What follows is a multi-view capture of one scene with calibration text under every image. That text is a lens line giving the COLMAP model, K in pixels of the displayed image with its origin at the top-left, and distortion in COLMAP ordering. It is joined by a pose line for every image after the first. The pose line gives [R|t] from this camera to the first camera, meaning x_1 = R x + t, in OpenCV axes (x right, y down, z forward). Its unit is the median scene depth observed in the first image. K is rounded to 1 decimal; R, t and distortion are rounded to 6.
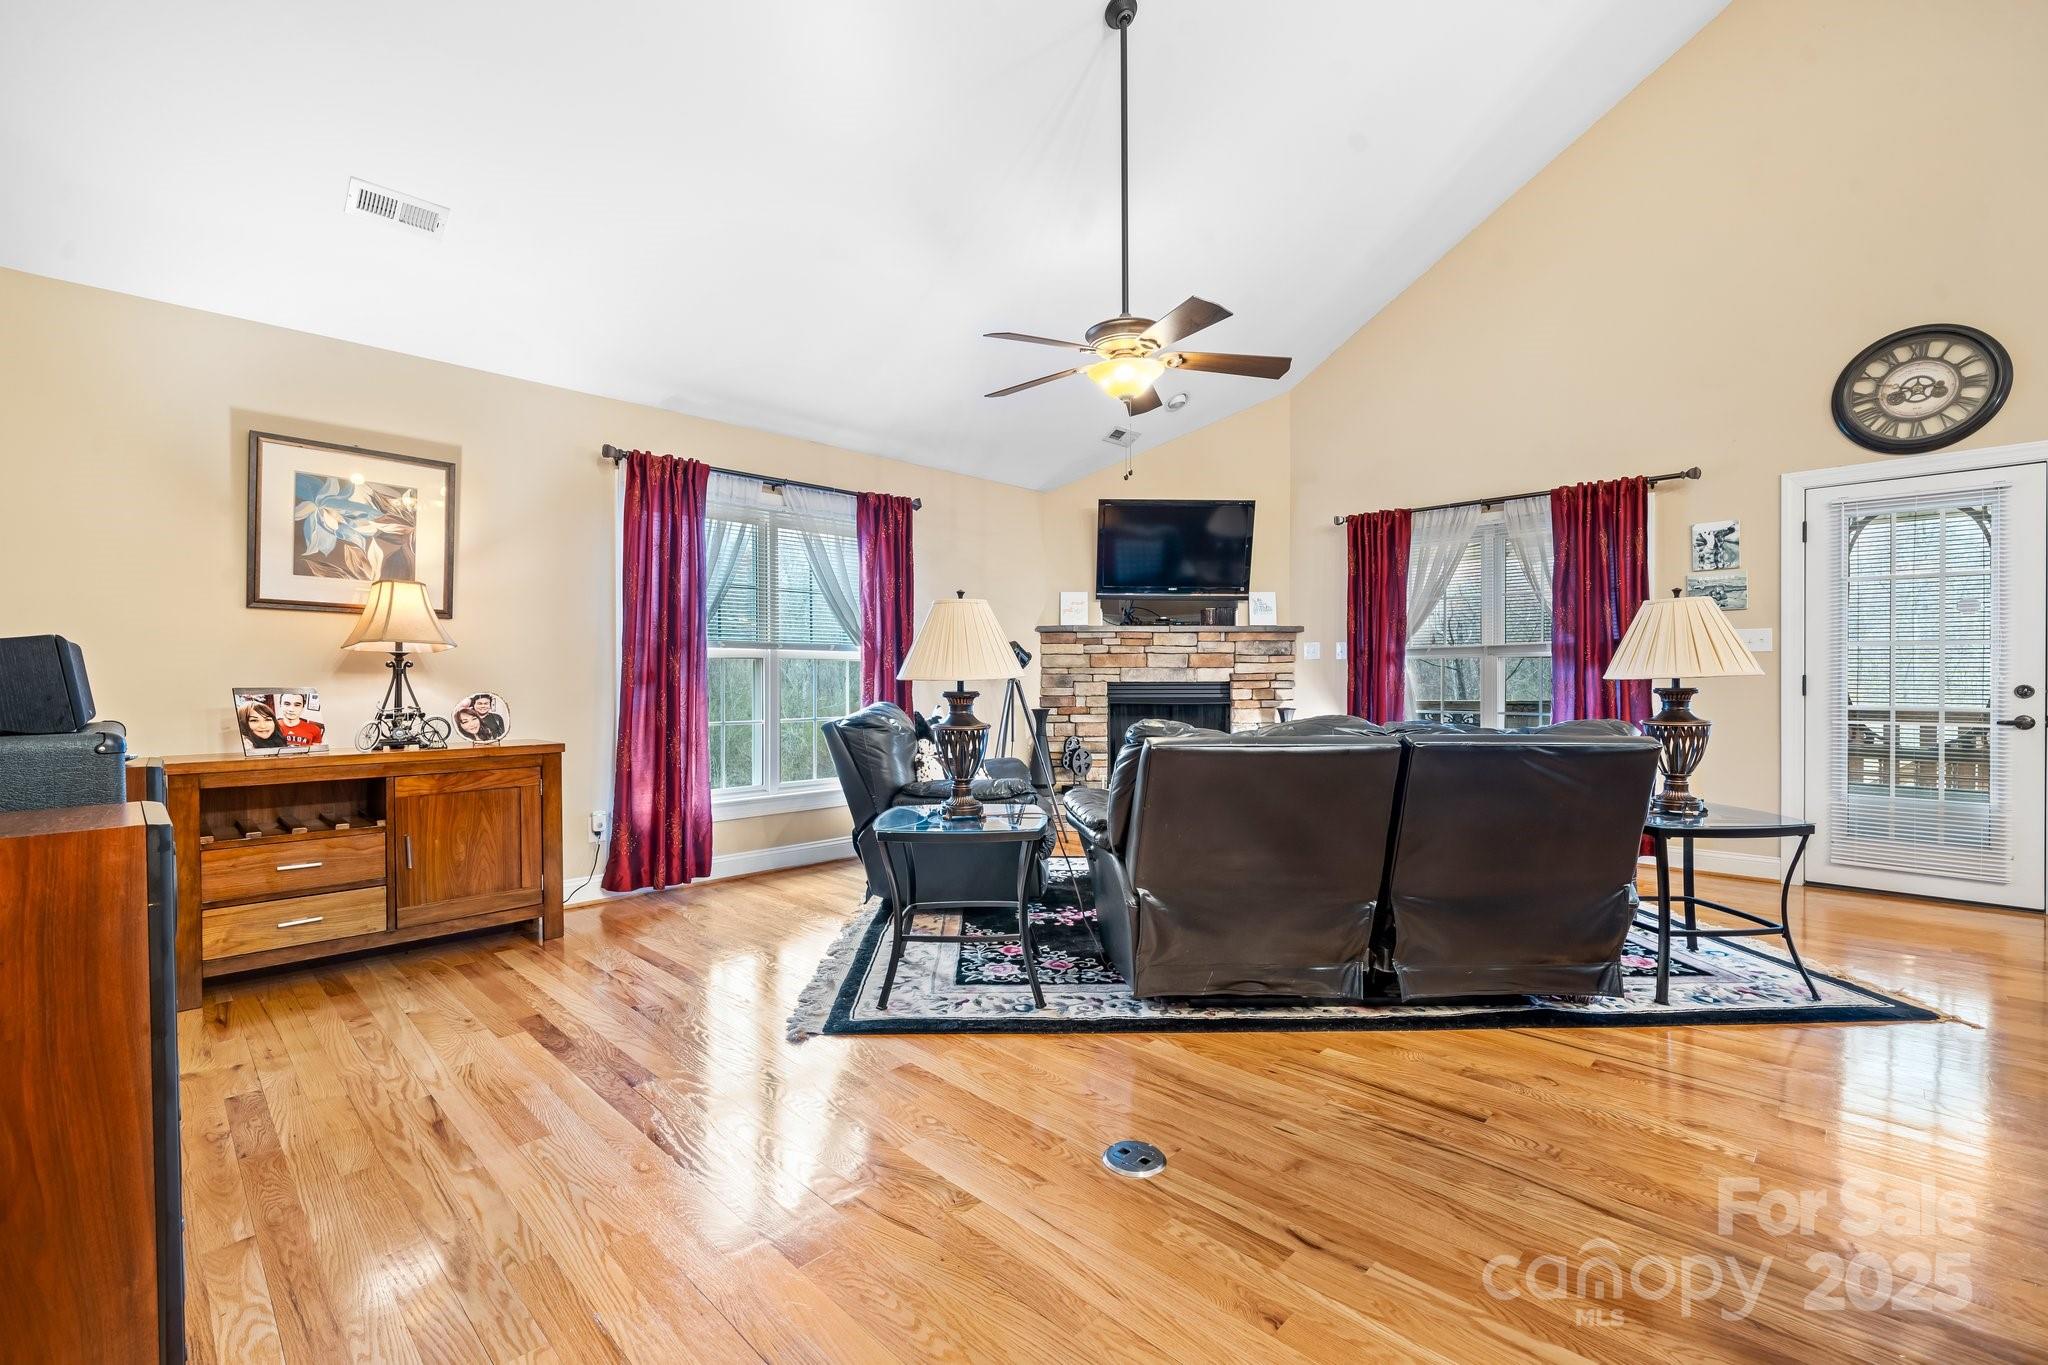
lens RADIAL K [[878.6, 0, 1024.0], [0, 878.6, 682.5], [0, 0, 1]] dist [-0.001244, -0.000041]
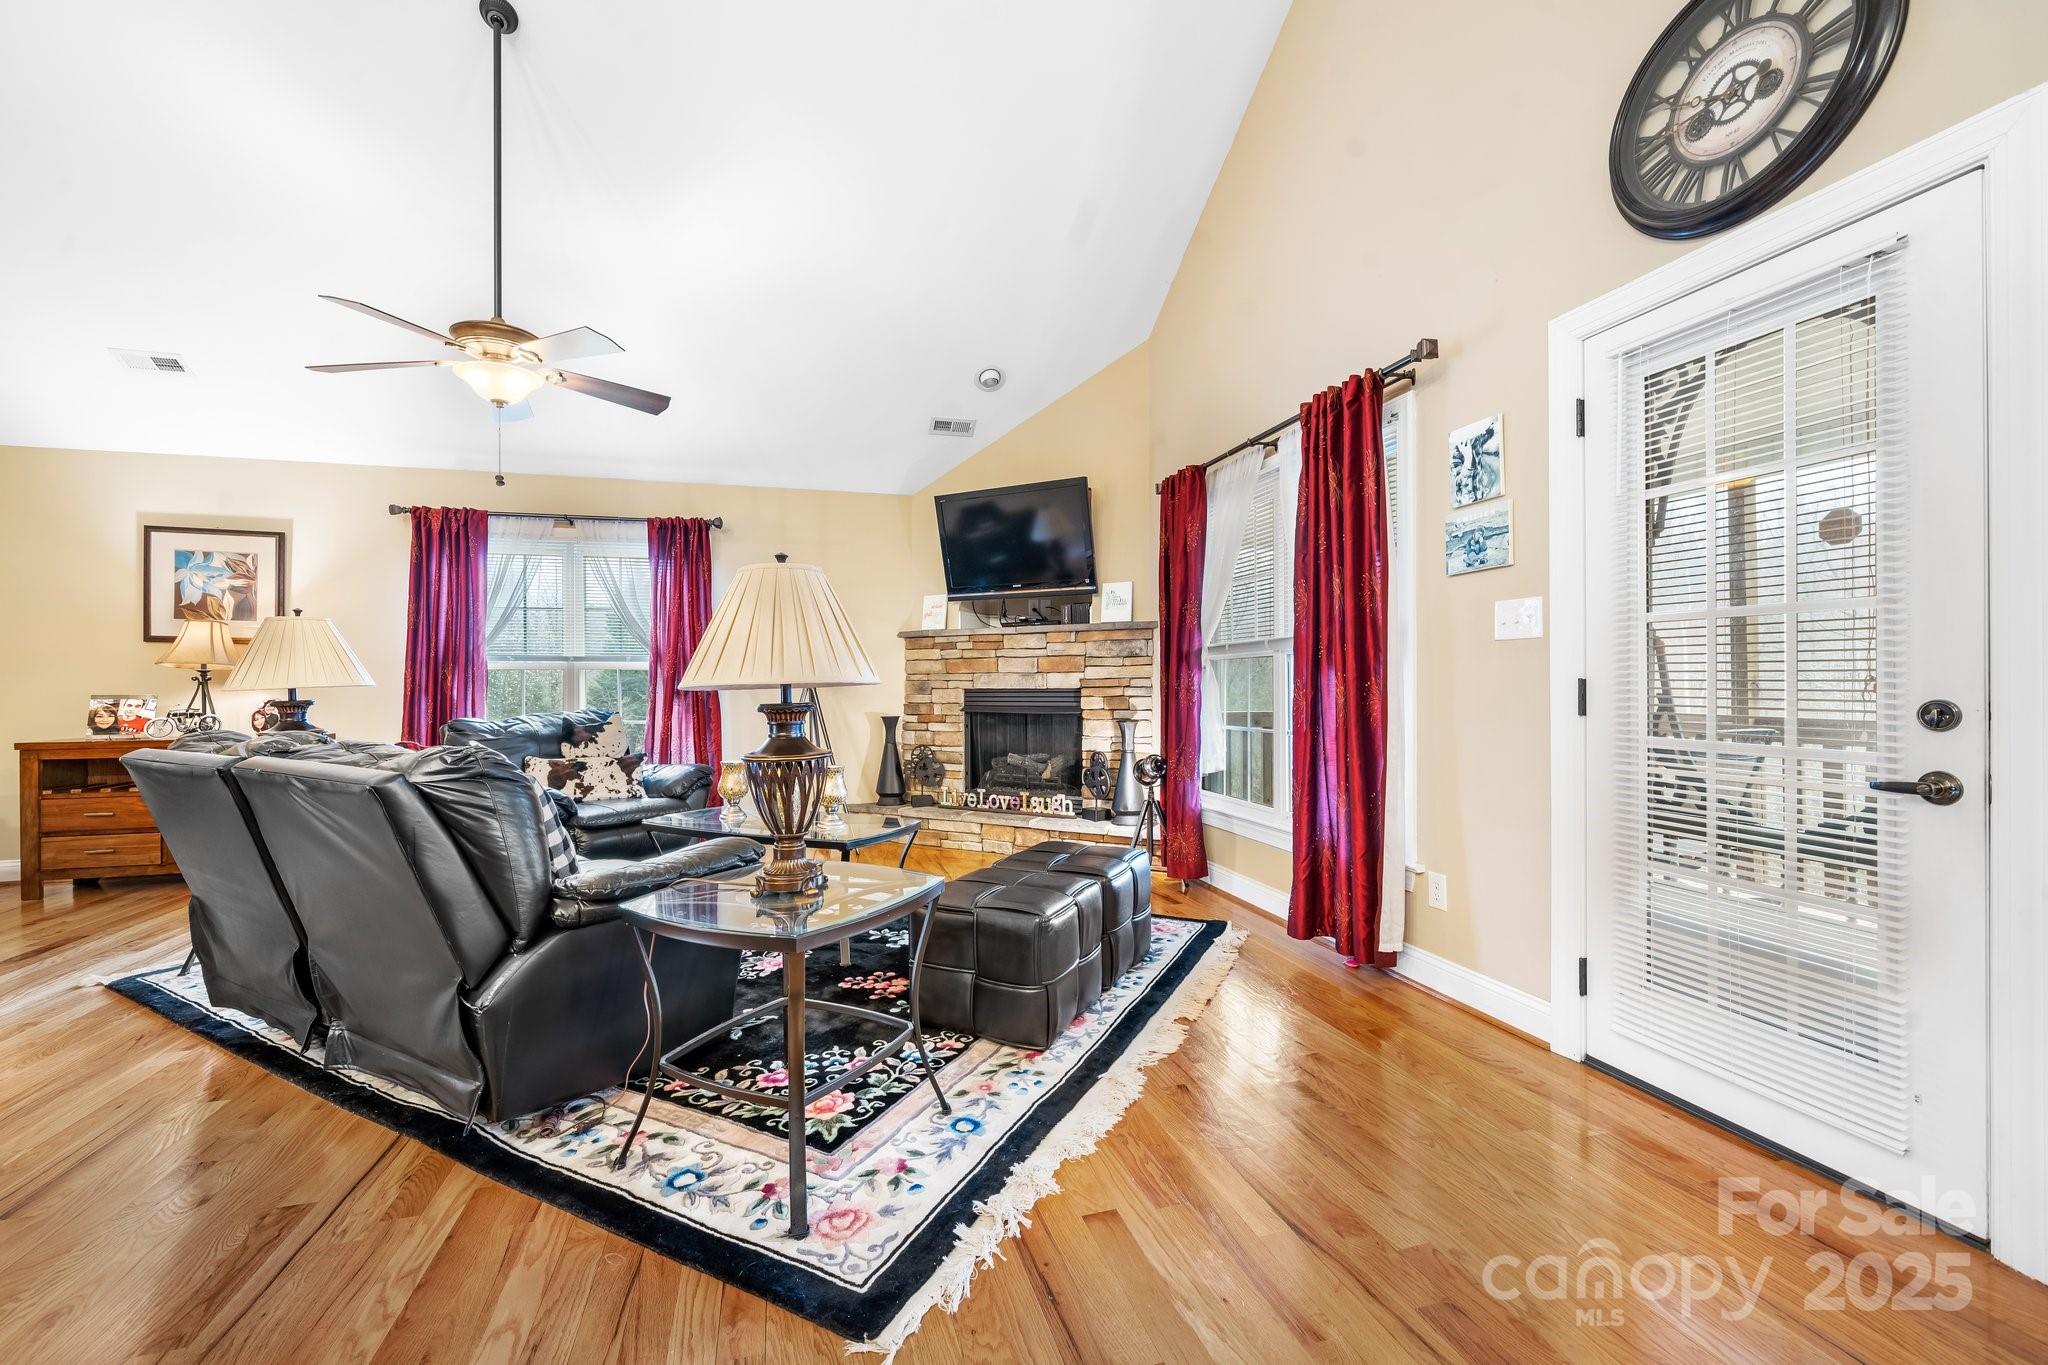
lens RADIAL K [[821.5, 0, 1013.1], [0, 821.5, 680.9], [0, 0, 1]] dist [-0.000758, -0.000113]
pose [[0.868570, -0.004743, -0.495544, 0.893278], [0.001589, 0.999976, -0.006786, -0.004479], [0.495565, 0.005106, 0.868556, 0.405260]]
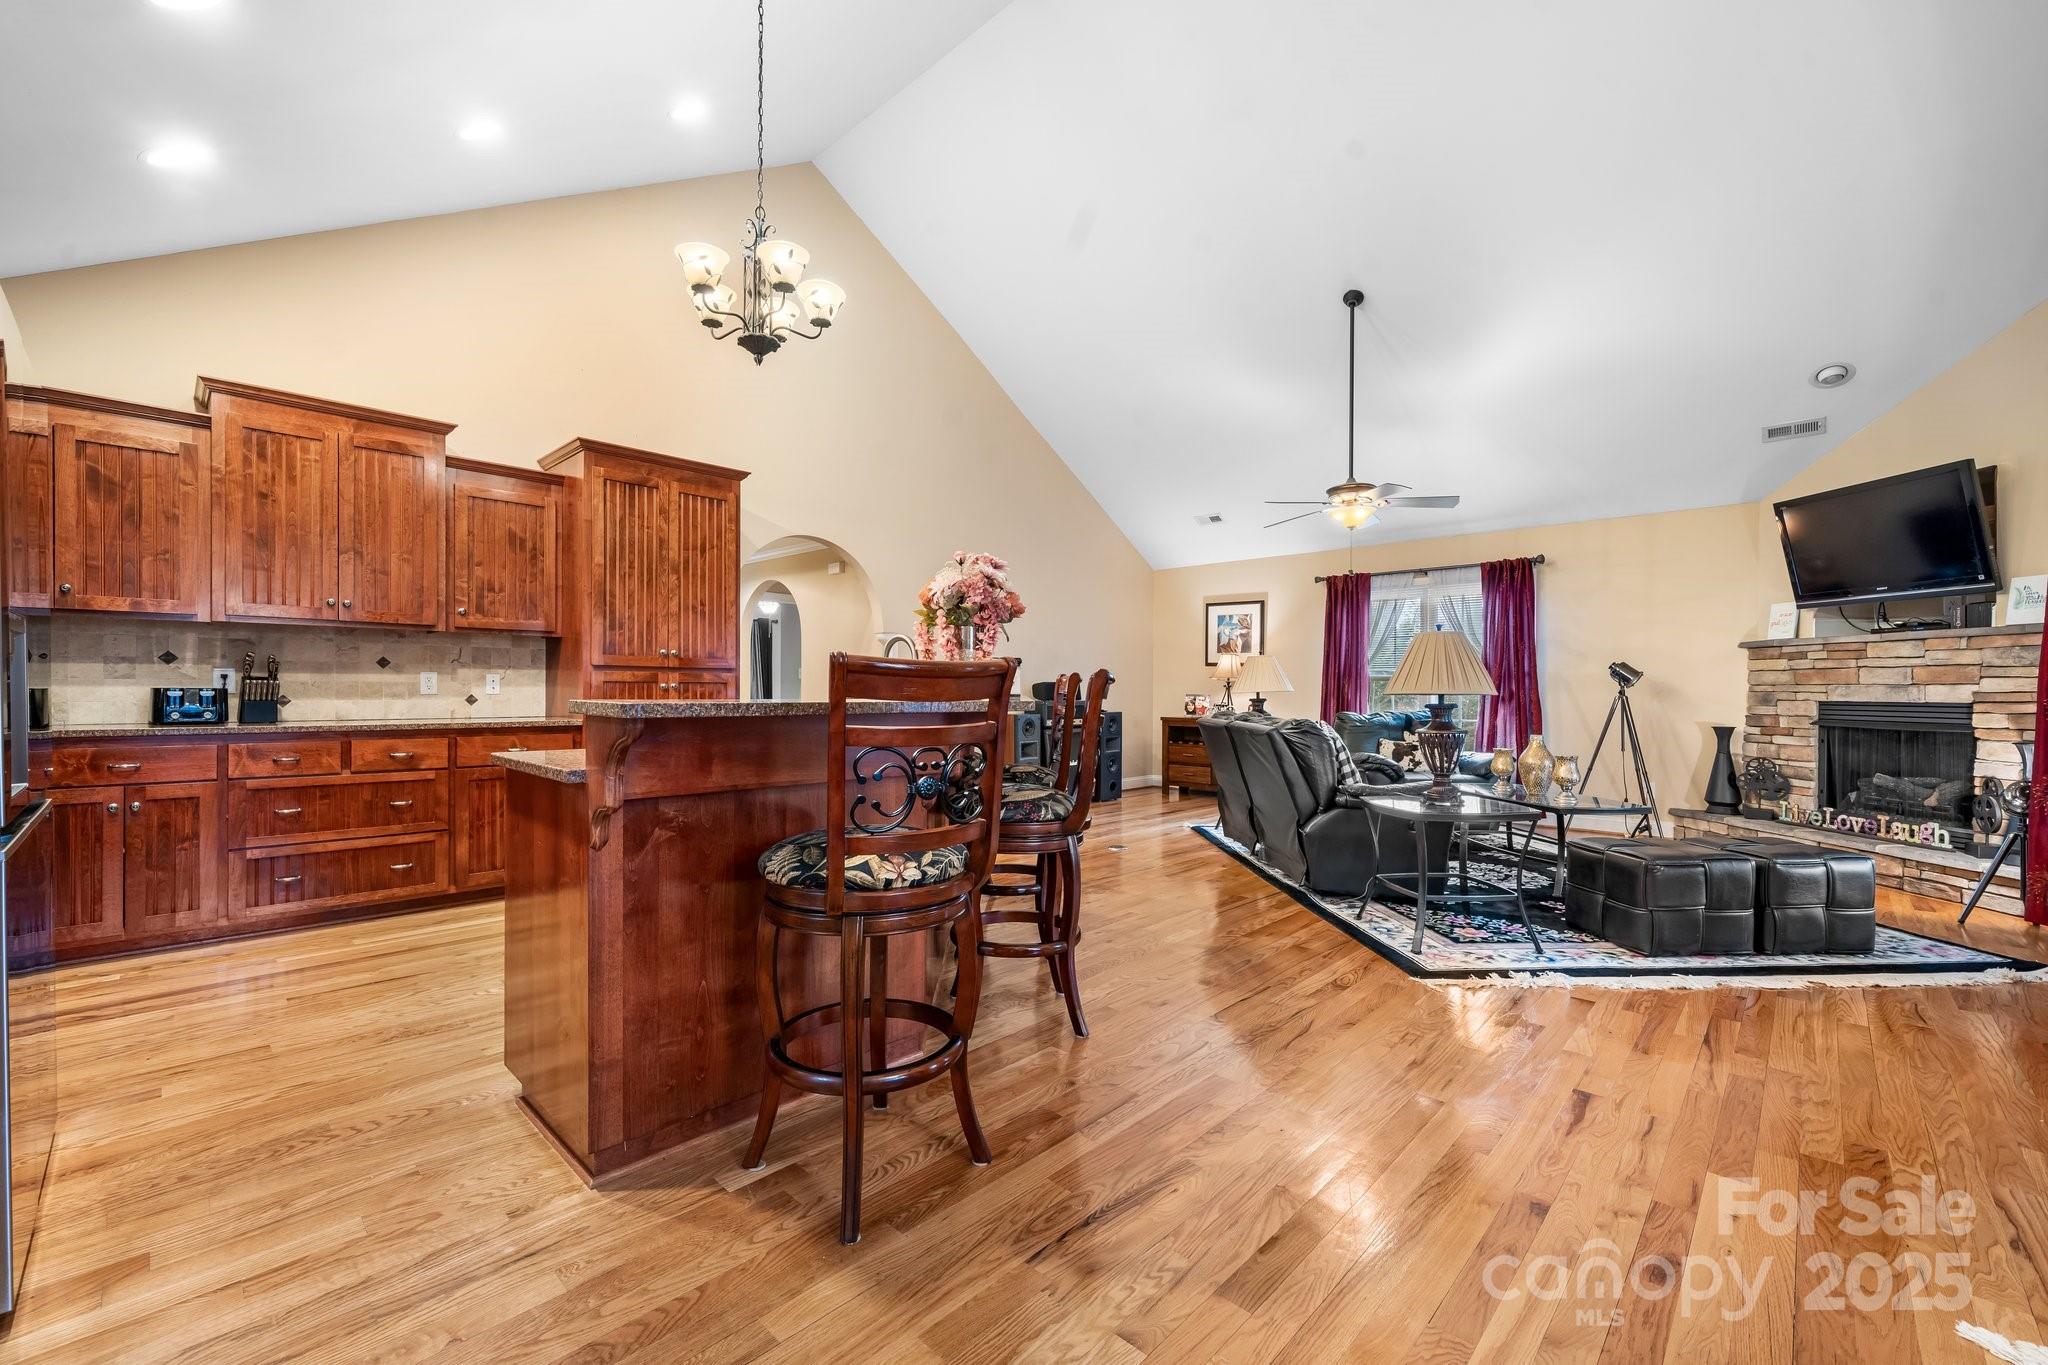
lens RADIAL K [[838.0, 0, 1022.2], [0, 838.0, 689.9], [0, 0, 1]] dist [0.000179, -0.000111]
pose [[0.020608, 0.003046, -0.999783, 1.428846], [-0.011774, 0.999927, 0.002803, -0.007193], [0.999718, 0.011714, 0.020642, 0.280998]]
